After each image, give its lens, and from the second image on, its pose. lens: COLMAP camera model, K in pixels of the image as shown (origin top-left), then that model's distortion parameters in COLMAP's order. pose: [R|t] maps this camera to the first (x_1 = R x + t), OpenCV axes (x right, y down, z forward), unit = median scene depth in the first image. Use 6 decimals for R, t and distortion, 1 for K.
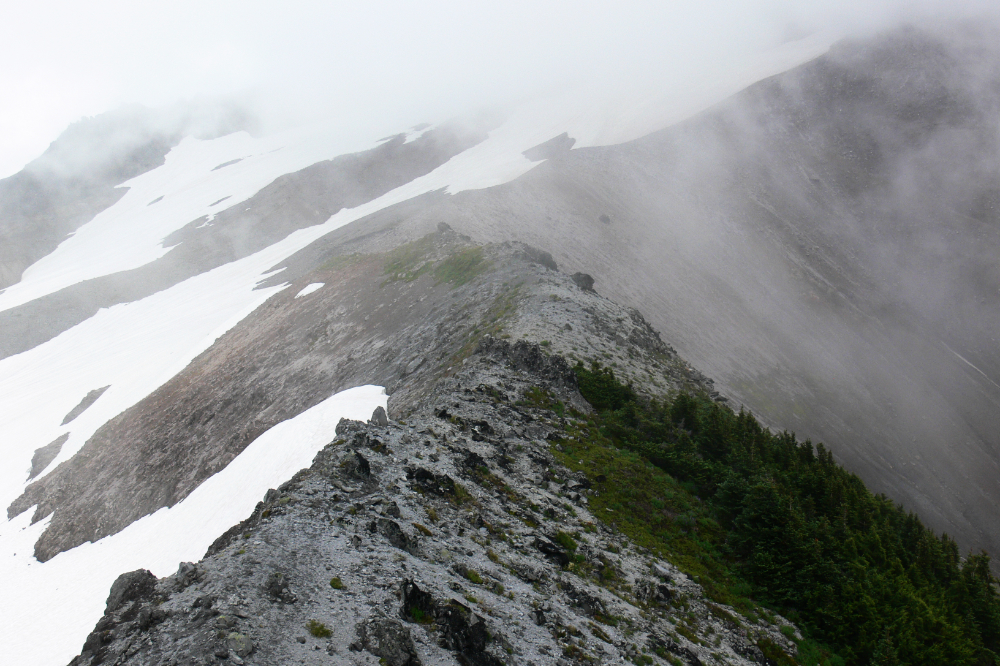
lens RADIAL K [[1010.3, 0, 500.3], [0, 1010.3, 333.0], [0, 0, 1]] dist [-0.006687, 0.000000]
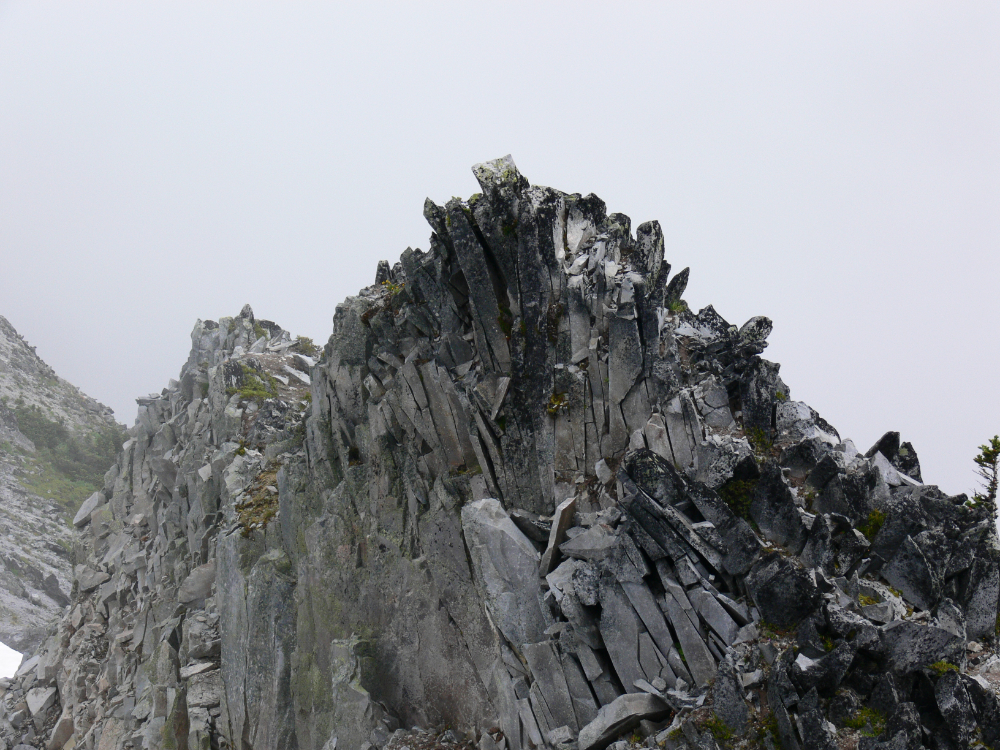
lens RADIAL K [[2941.6, 0, 500.1], [0, 2941.6, 375.0], [0, 0, 1]] dist [0.039781, 0.000000]
pose [[0.921364, -0.046089, 0.385959, -0.694444], [0.030831, 0.998482, 0.045631, -0.132185], [-0.387476, -0.030143, 0.921387, -2.144107]]
